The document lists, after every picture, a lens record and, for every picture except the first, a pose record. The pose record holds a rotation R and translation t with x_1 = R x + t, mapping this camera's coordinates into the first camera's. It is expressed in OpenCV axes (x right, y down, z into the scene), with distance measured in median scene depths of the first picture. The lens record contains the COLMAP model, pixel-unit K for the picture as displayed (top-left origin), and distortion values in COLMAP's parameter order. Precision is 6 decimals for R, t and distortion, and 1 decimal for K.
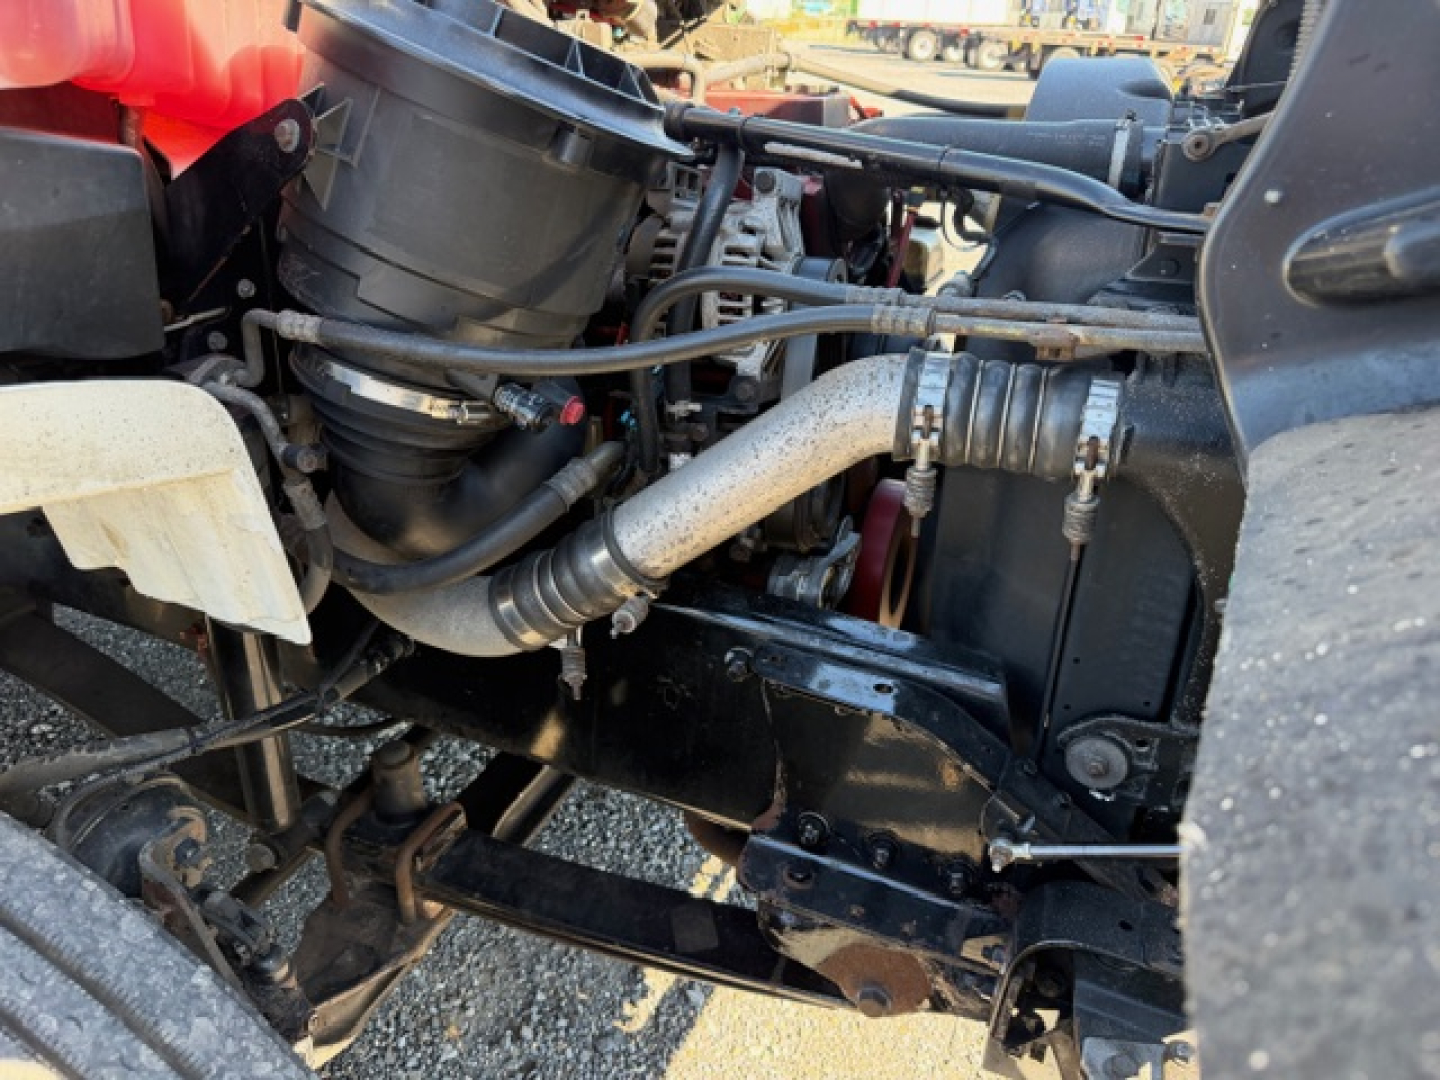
lens RADIAL K [[1004.7, 0, 728.2], [0, 1004.7, 544.6], [0, 0, 1]] dist [0.001953, -0.001817]
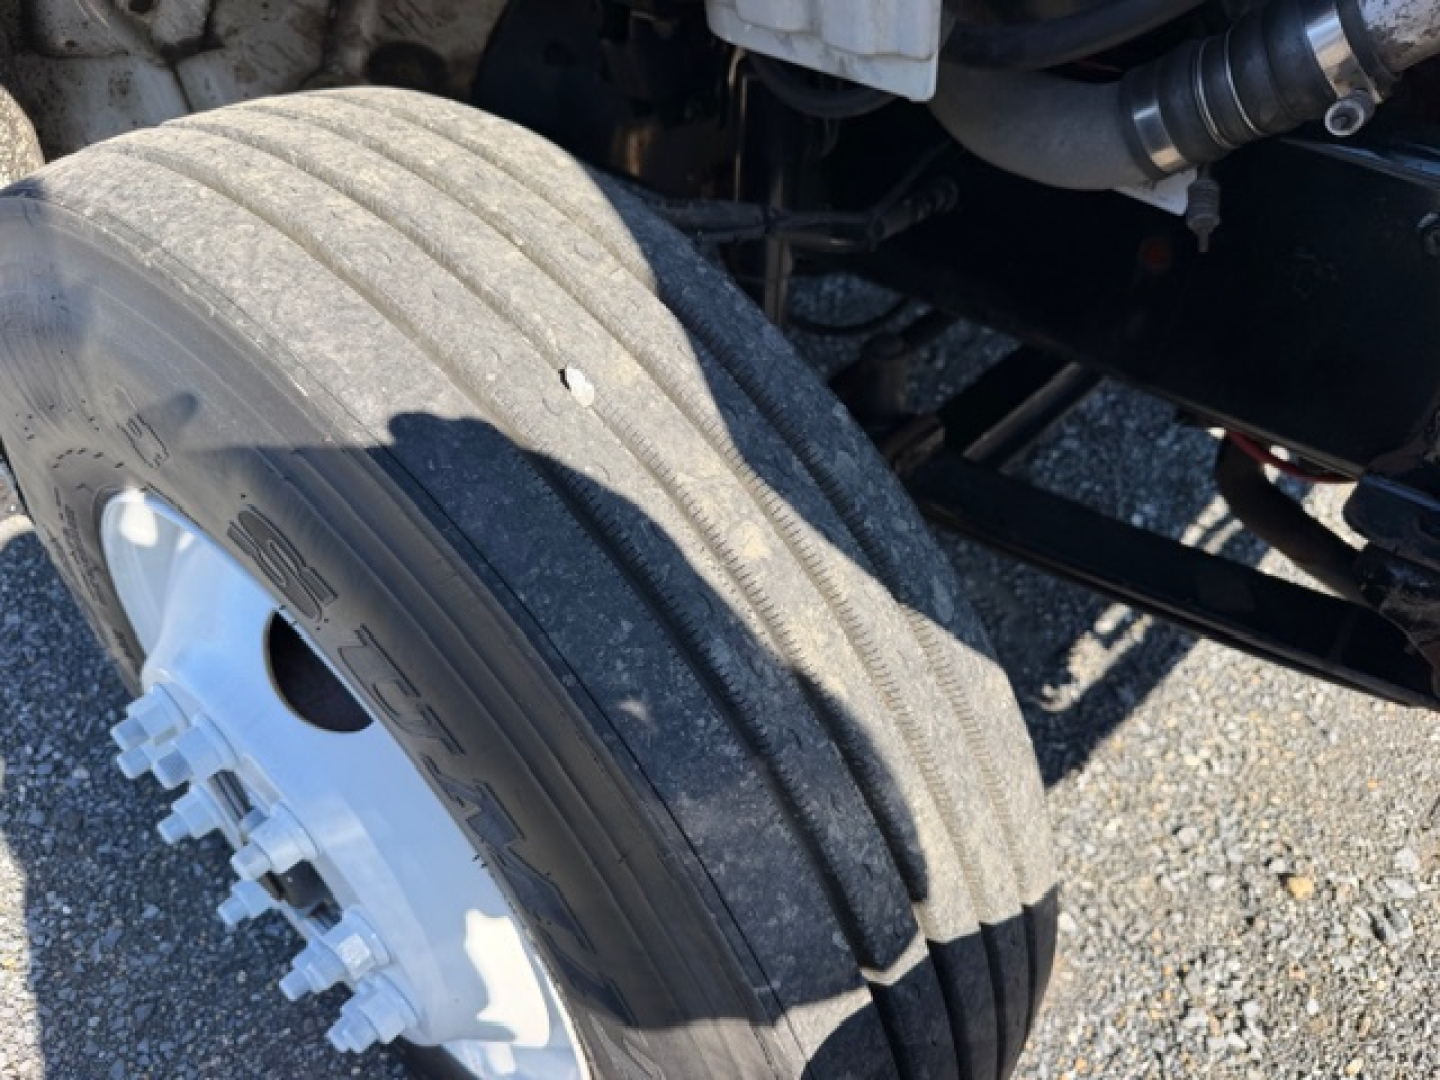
lens RADIAL K [[1004.7, 0, 728.2], [0, 1004.7, 544.6], [0, 0, 1]] dist [0.001953, -0.001817]
pose [[0.942399, 0.191995, -0.273901, -0.226052], [-0.123931, 0.961000, 0.247223, 0.213159], [0.310685, -0.199038, 0.929440, 0.102890]]
